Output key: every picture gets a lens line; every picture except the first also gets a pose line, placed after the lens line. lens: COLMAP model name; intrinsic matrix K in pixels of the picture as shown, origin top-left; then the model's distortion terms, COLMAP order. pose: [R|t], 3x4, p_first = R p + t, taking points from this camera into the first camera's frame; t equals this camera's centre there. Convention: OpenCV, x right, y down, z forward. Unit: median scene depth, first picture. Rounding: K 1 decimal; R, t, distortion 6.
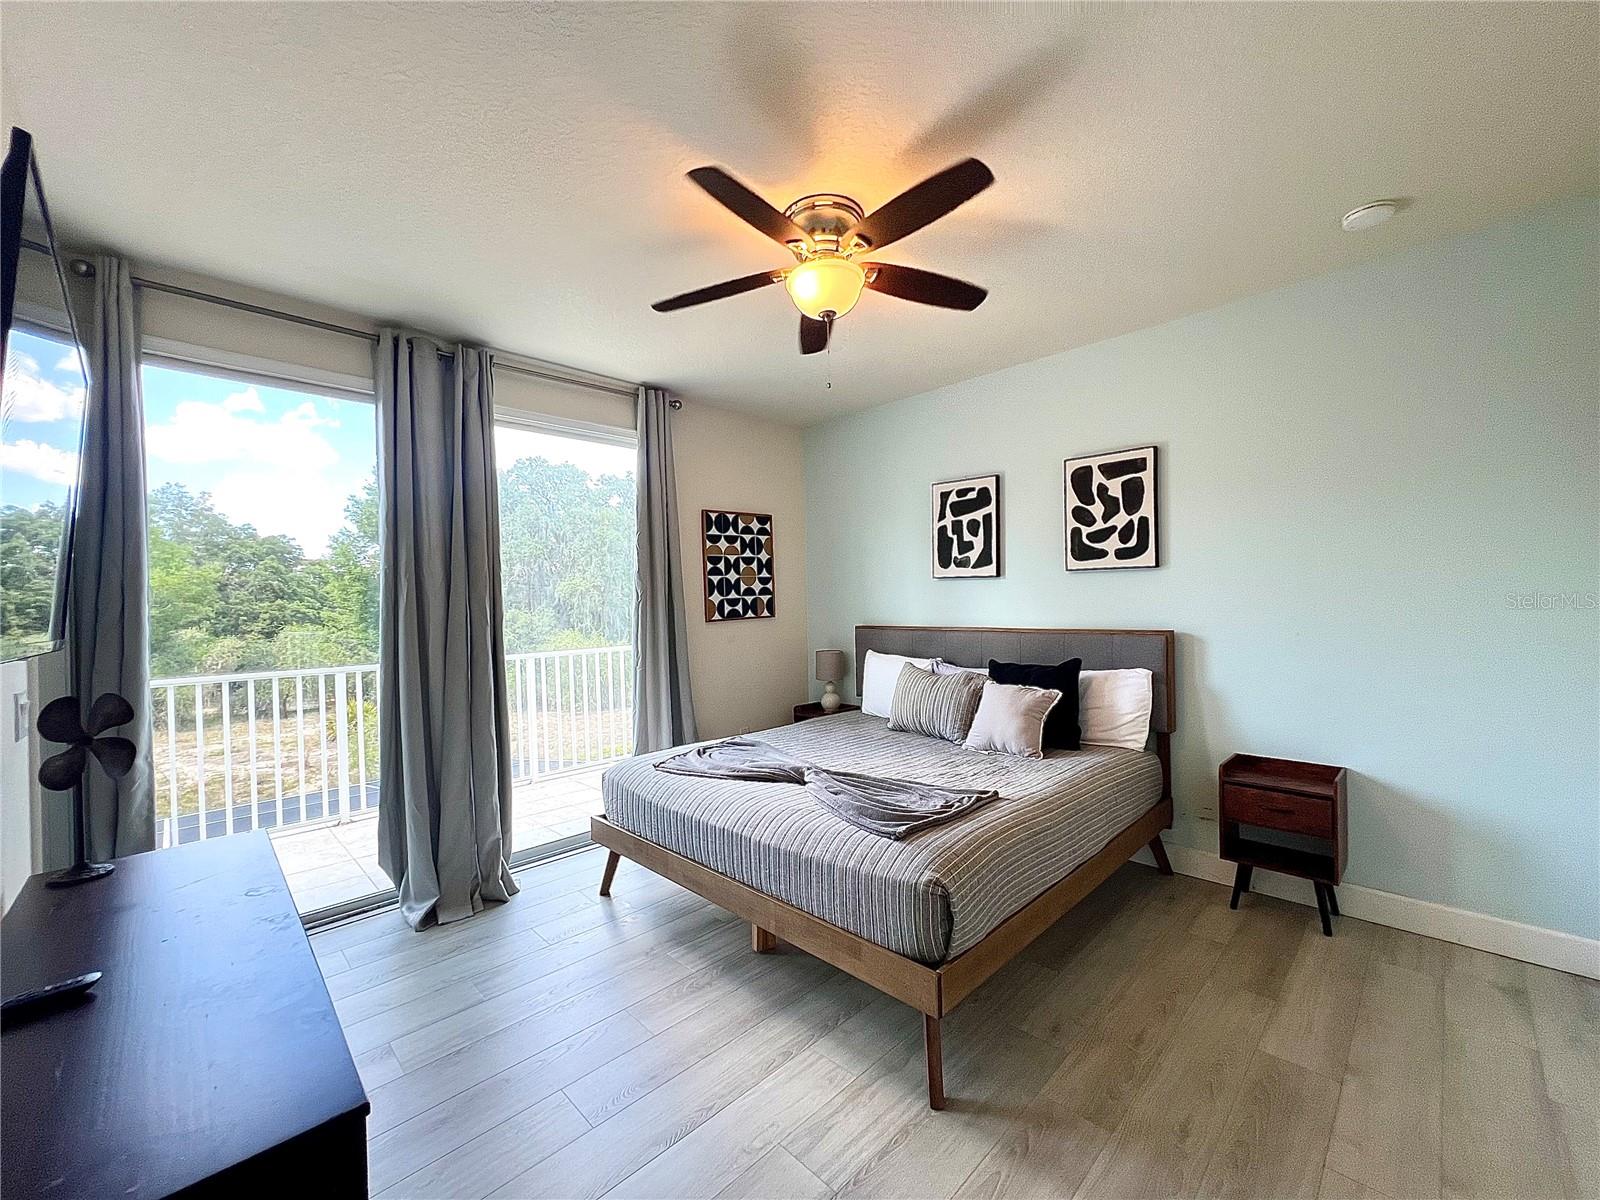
lens RADIAL K [[638.6, 0, 800.2], [0, 638.6, 607.3], [0, 0, 1]] dist [-0.004267, -0.000288]
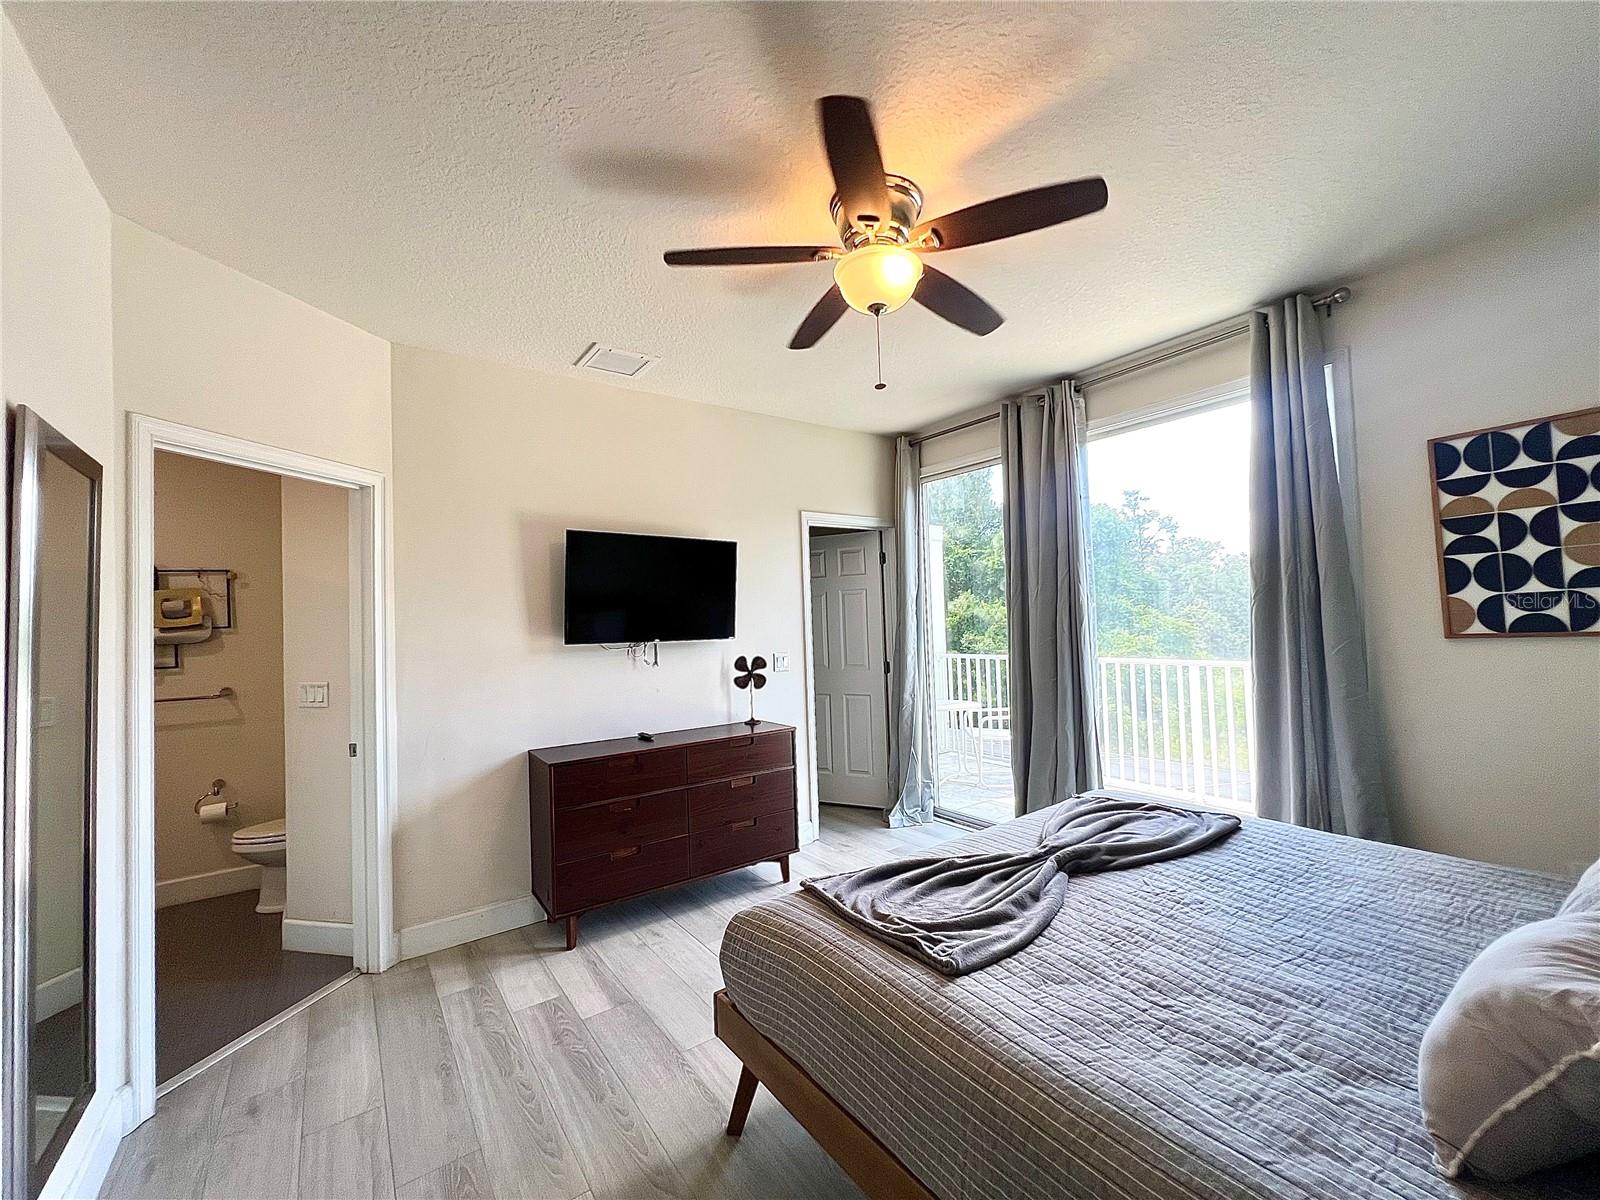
lens RADIAL K [[638.6, 0, 800.5], [0, 638.6, 605.3], [0, 0, 1]] dist [-0.004267, -0.000288]
pose [[-0.146418, 0.005192, -0.989209, 0.546014], [0.030011, 0.999549, 0.000804, -0.025912], [0.988767, -0.029569, -0.146508, 0.581411]]
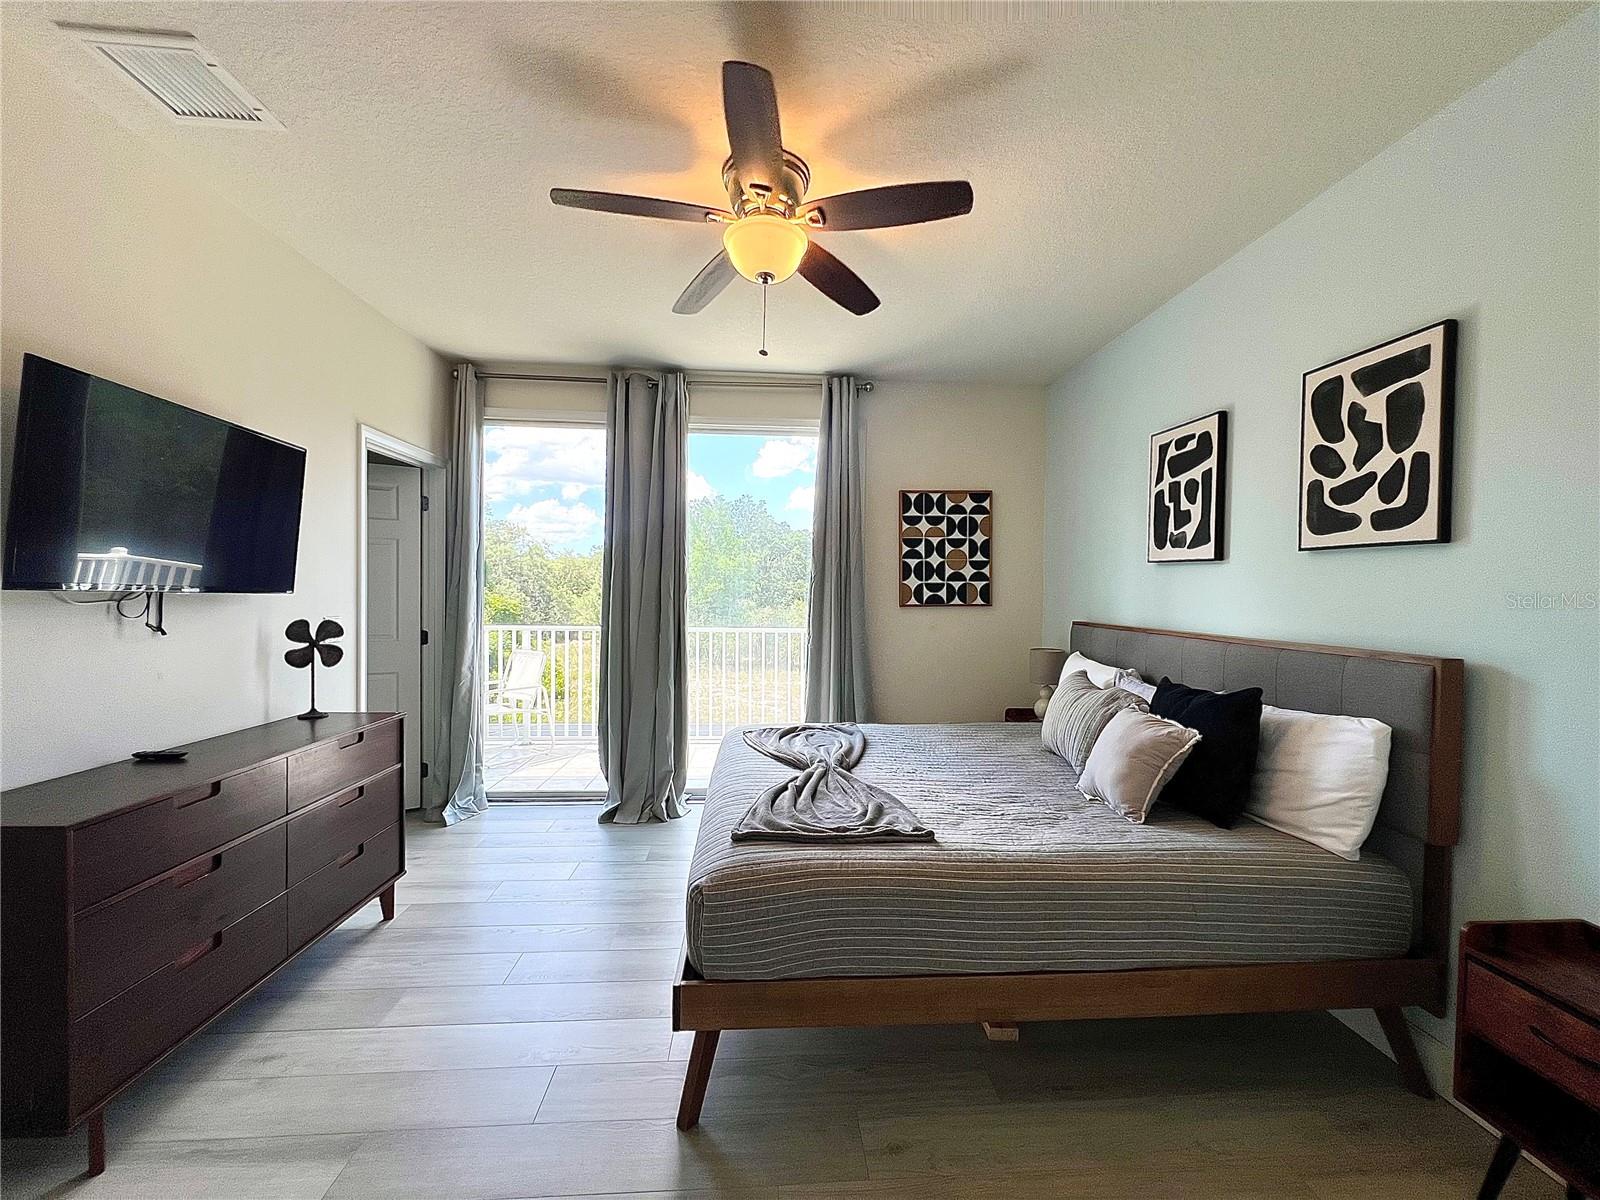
lens RADIAL K [[638.6, 0, 801.5], [0, 638.6, 606.1], [0, 0, 1]] dist [-0.004267, -0.000288]
pose [[0.759603, 0.049171, -0.648525, 0.411974], [-0.036971, 0.998790, 0.032425, -0.004323], [0.649335, -0.000654, 0.760502, 0.183813]]
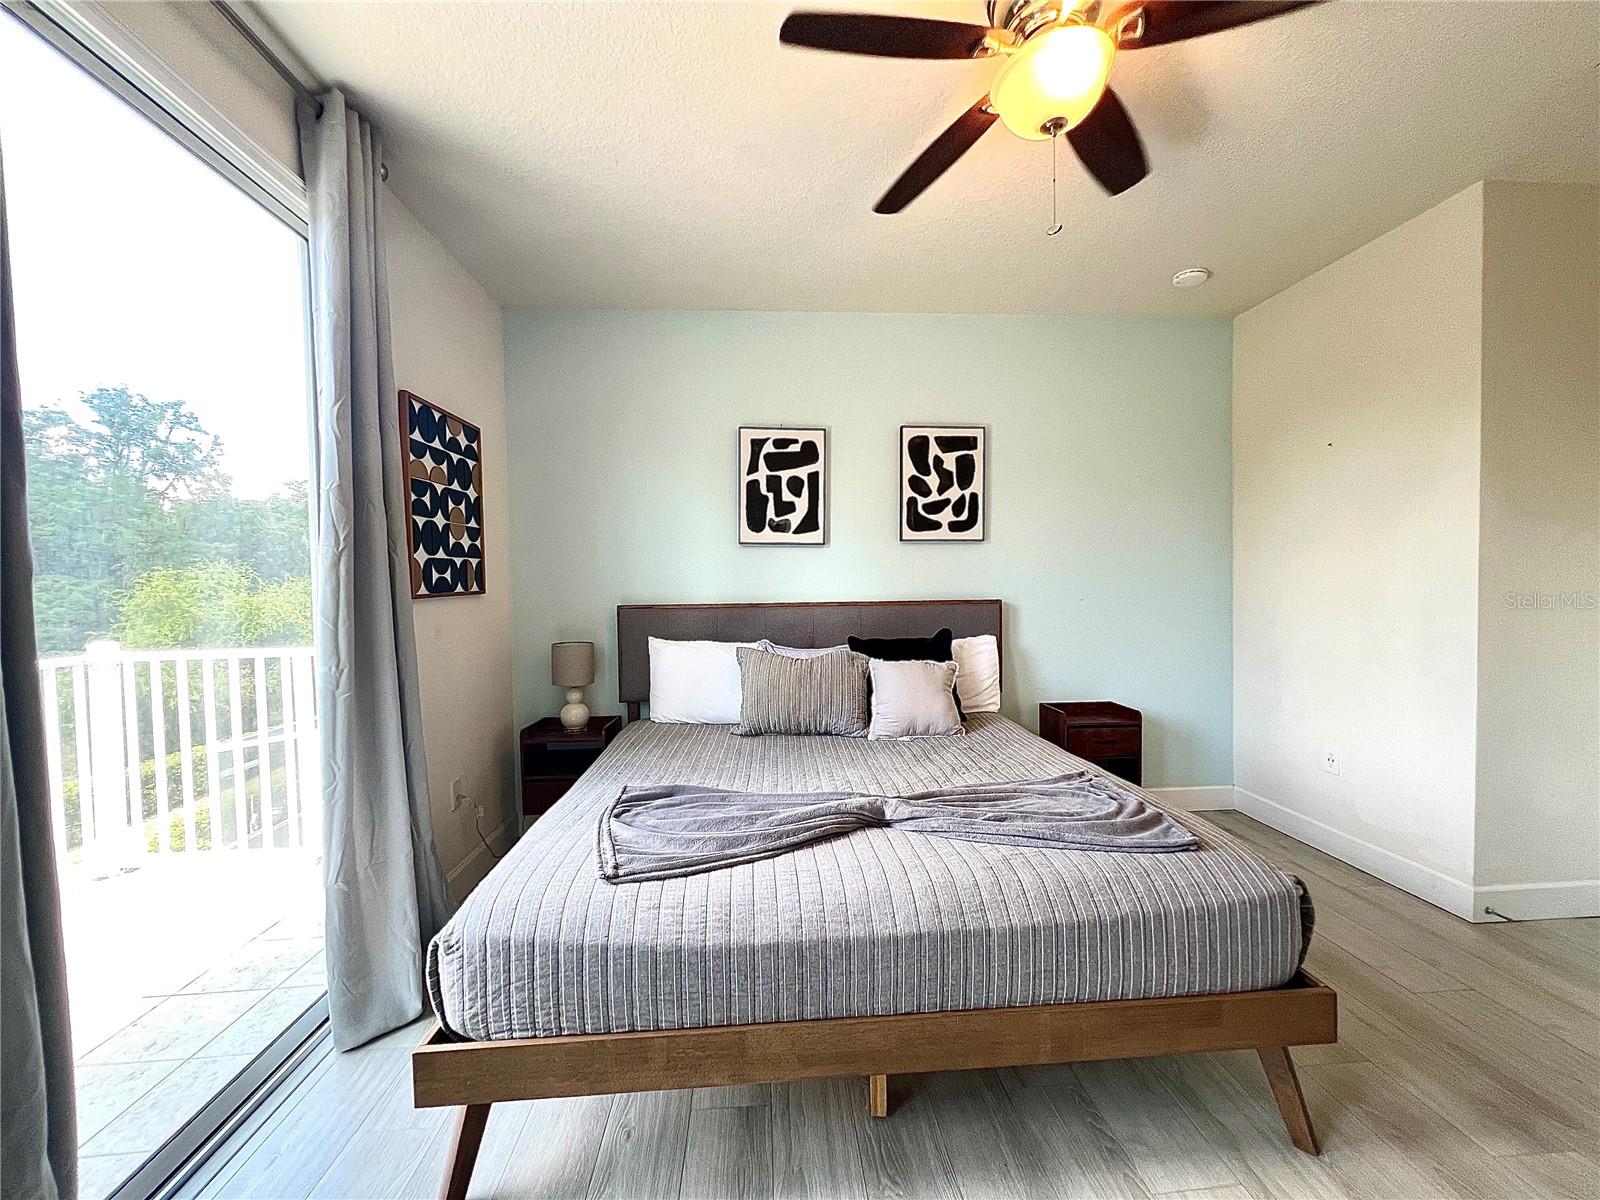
lens RADIAL K [[638.6, 0, 801.6], [0, 638.6, 606.7], [0, 0, 1]] dist [-0.004267, -0.000288]
pose [[0.654089, -0.010782, 0.756341, -0.378913], [0.006864, 0.999942, 0.008319, 0.030522], [-0.756386, -0.000249, 0.654125, 0.435938]]
